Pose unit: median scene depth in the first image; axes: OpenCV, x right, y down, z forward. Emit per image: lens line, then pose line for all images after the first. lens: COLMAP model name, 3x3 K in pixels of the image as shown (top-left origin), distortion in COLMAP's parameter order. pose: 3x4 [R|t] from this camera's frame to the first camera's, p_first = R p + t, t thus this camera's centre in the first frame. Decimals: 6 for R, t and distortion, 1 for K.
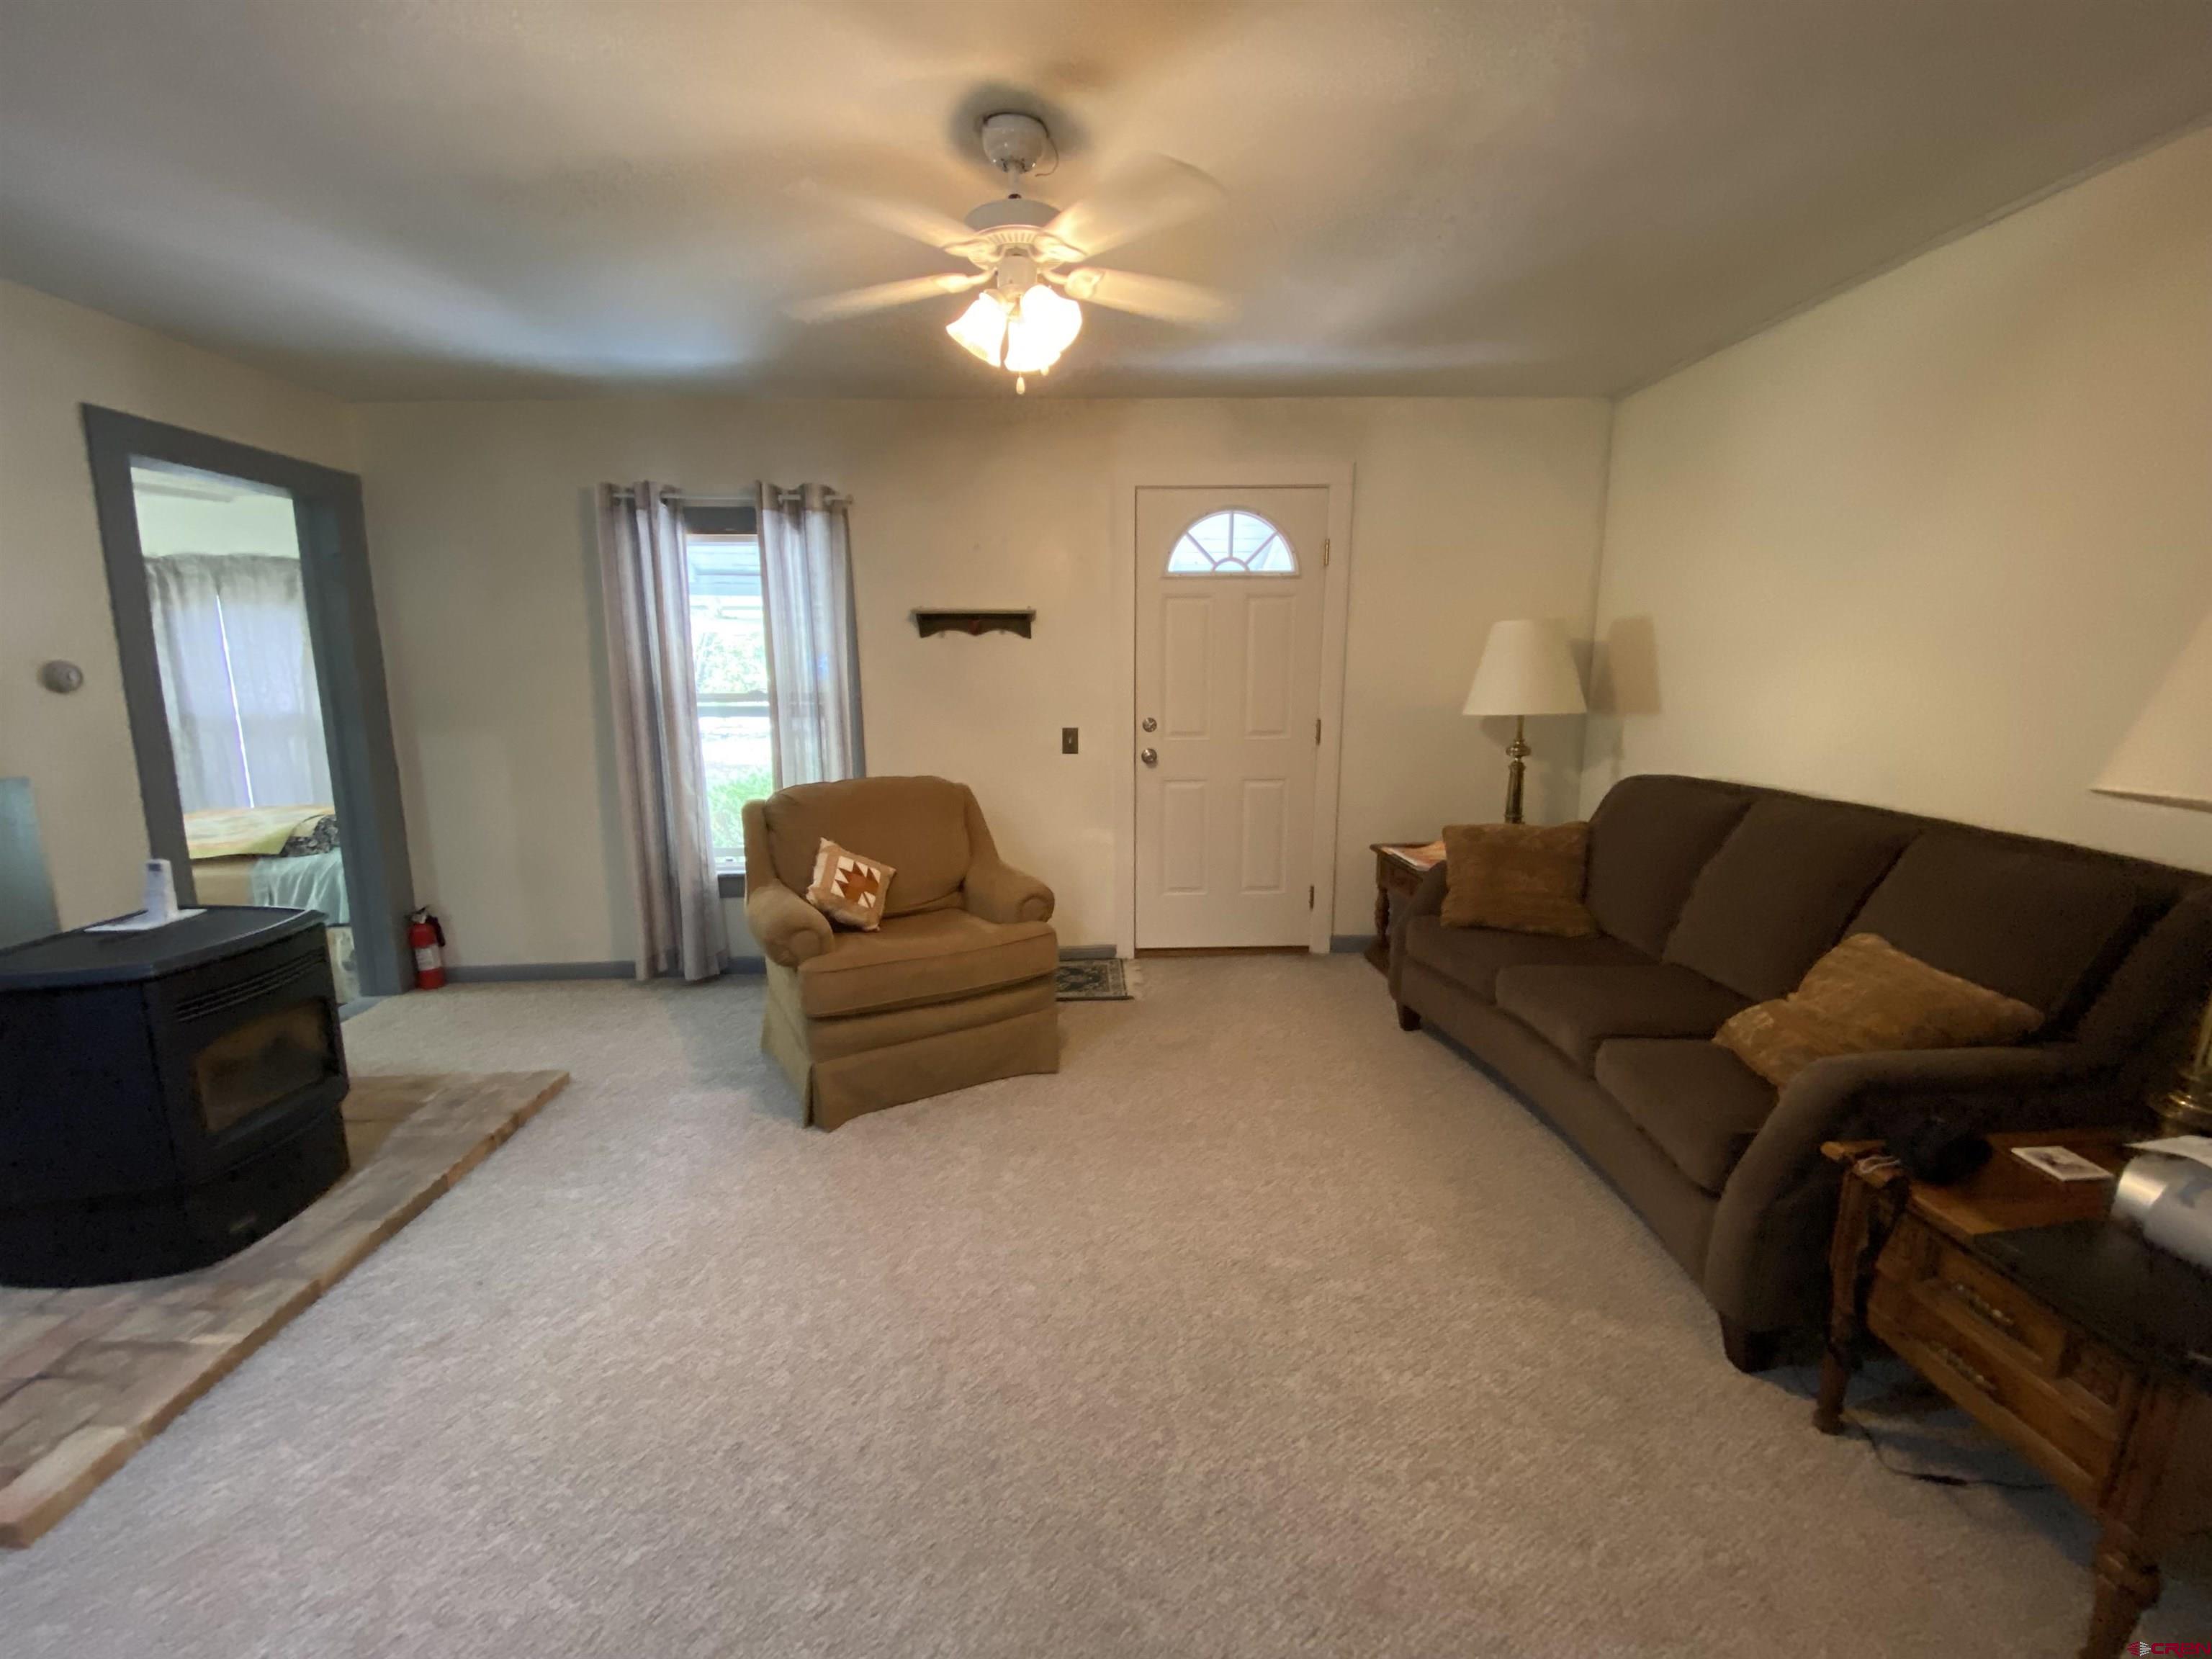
lens RADIAL K [[893.9, 0, 1102.4], [0, 893.9, 831.0], [0, 0, 1]] dist [0.054344, -0.036338]
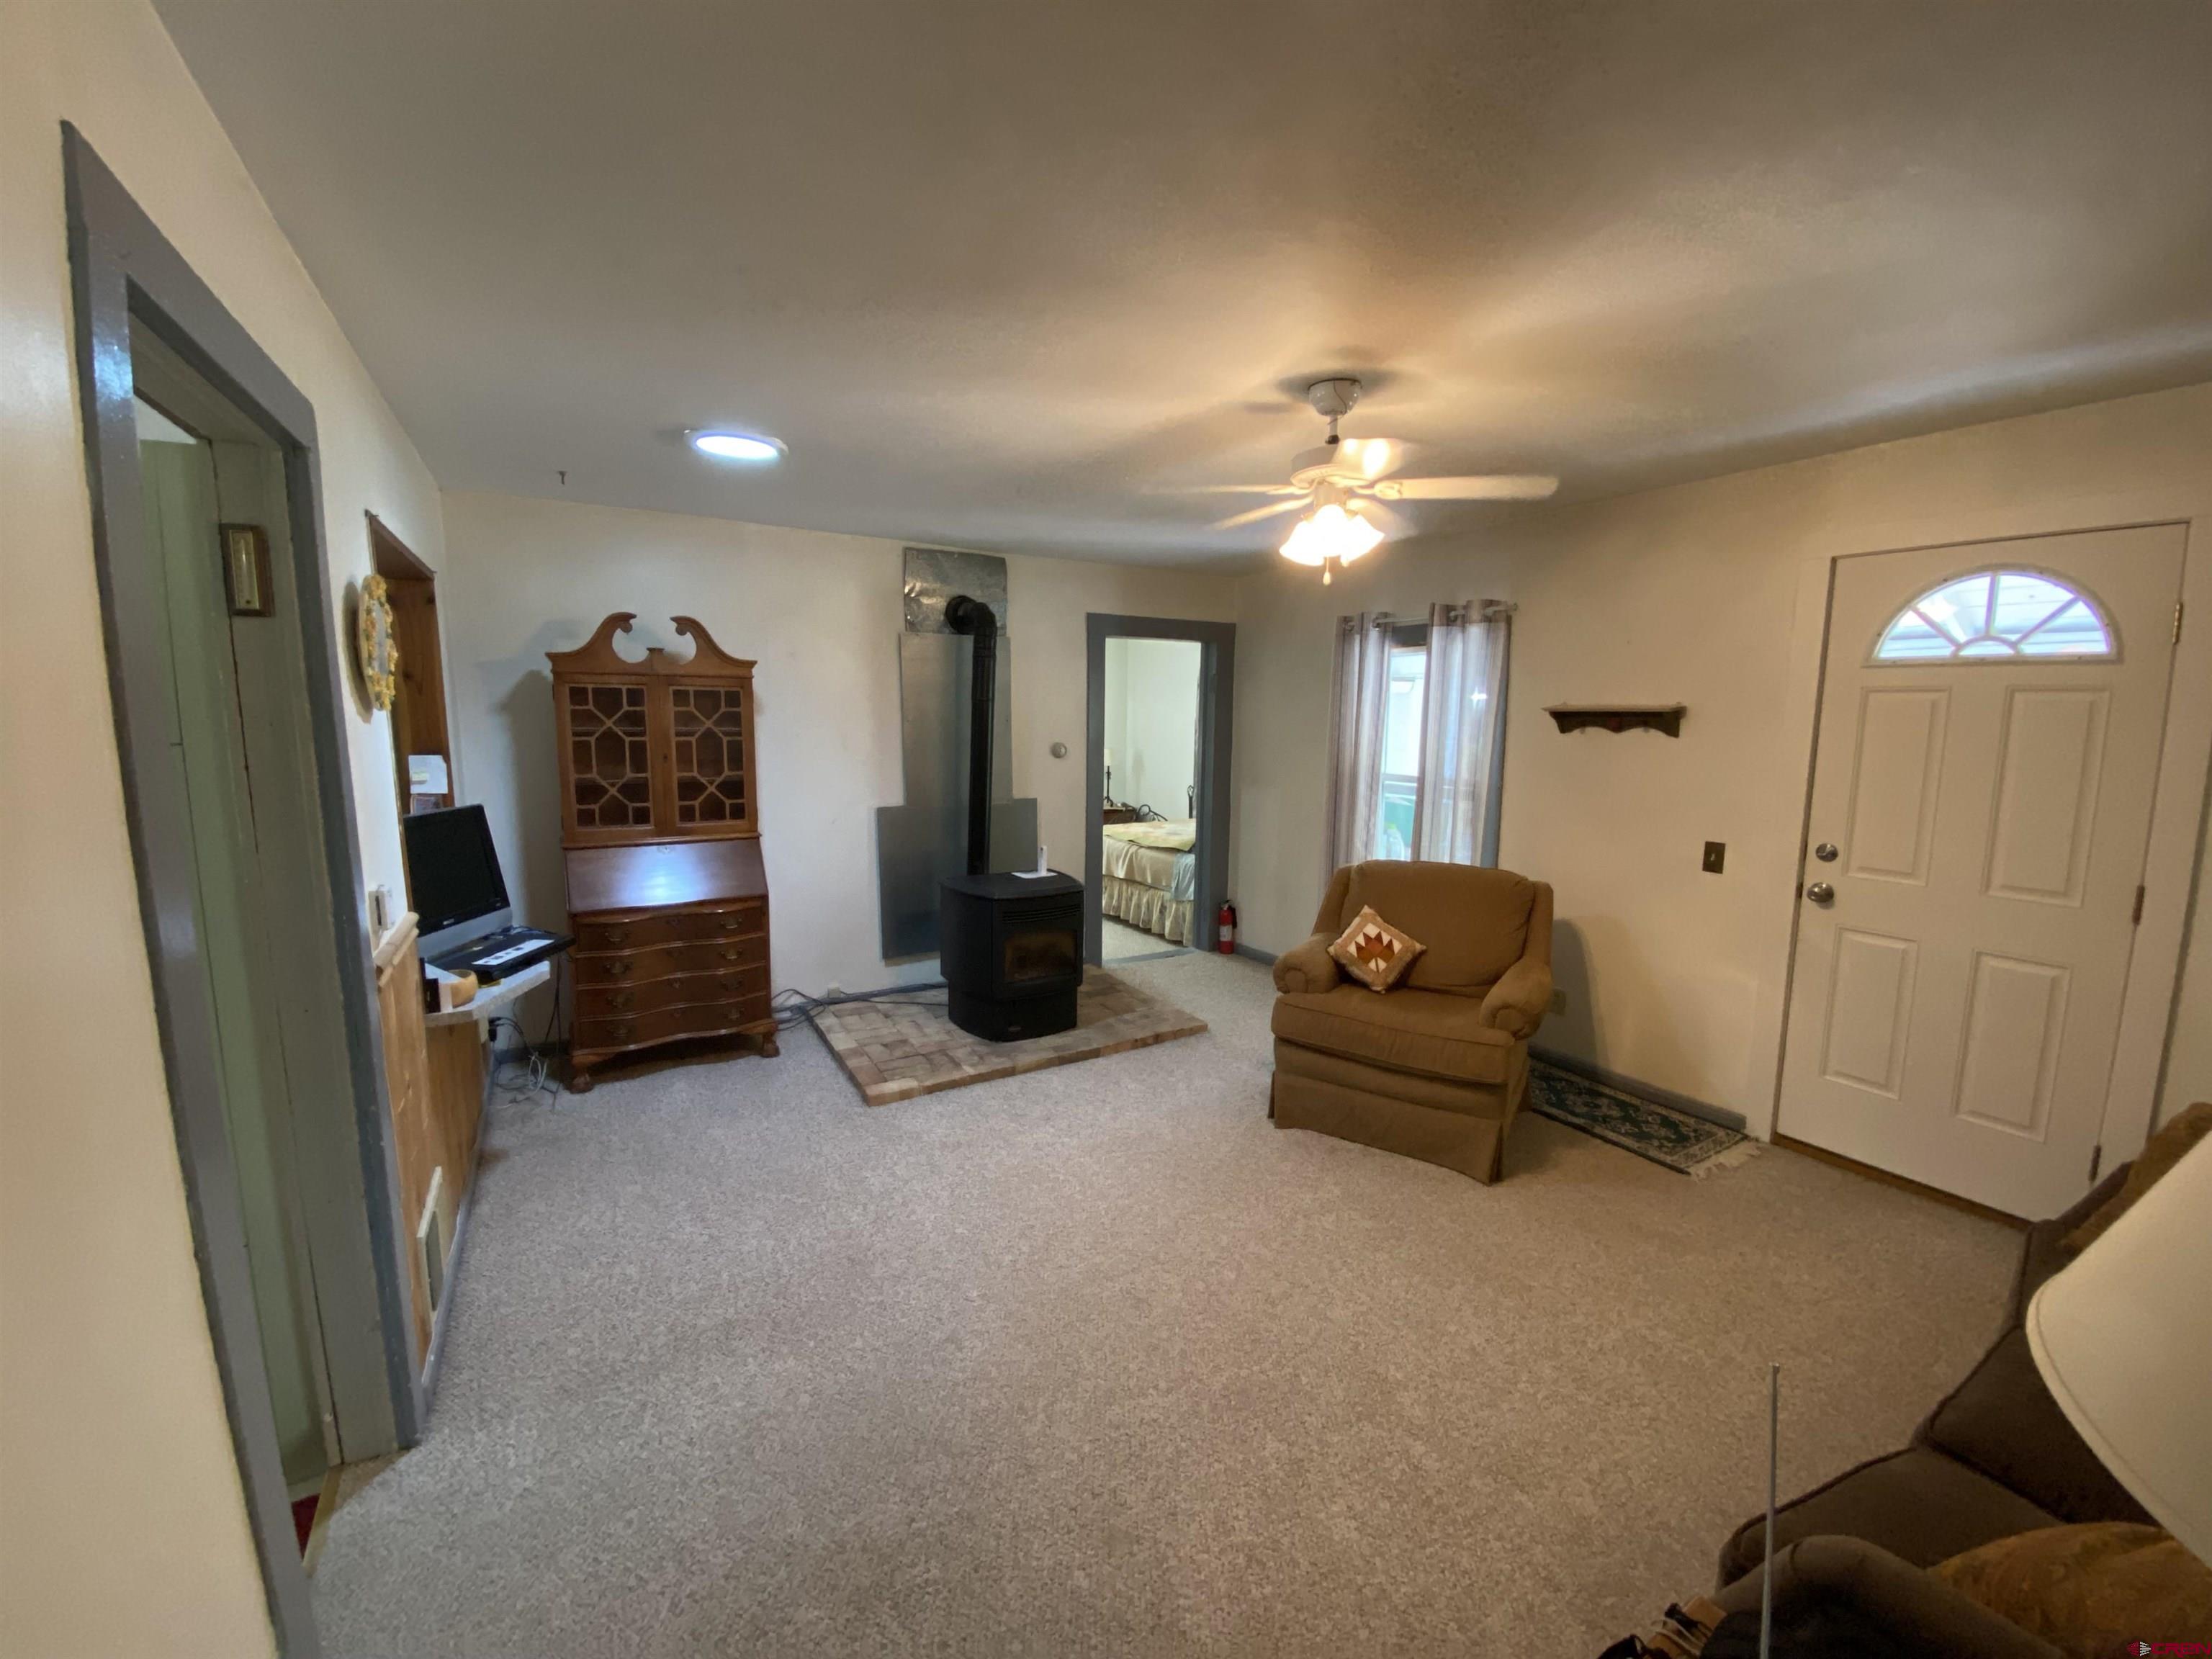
lens RADIAL K [[893.9, 0, 1102.4], [0, 893.9, 831.0], [0, 0, 1]] dist [0.054344, -0.036338]
pose [[0.472260, 0.129921, -0.871832, 0.580428], [-0.166306, 0.984447, 0.056618, -0.103605], [0.865628, 0.118253, 0.486522, 0.099284]]
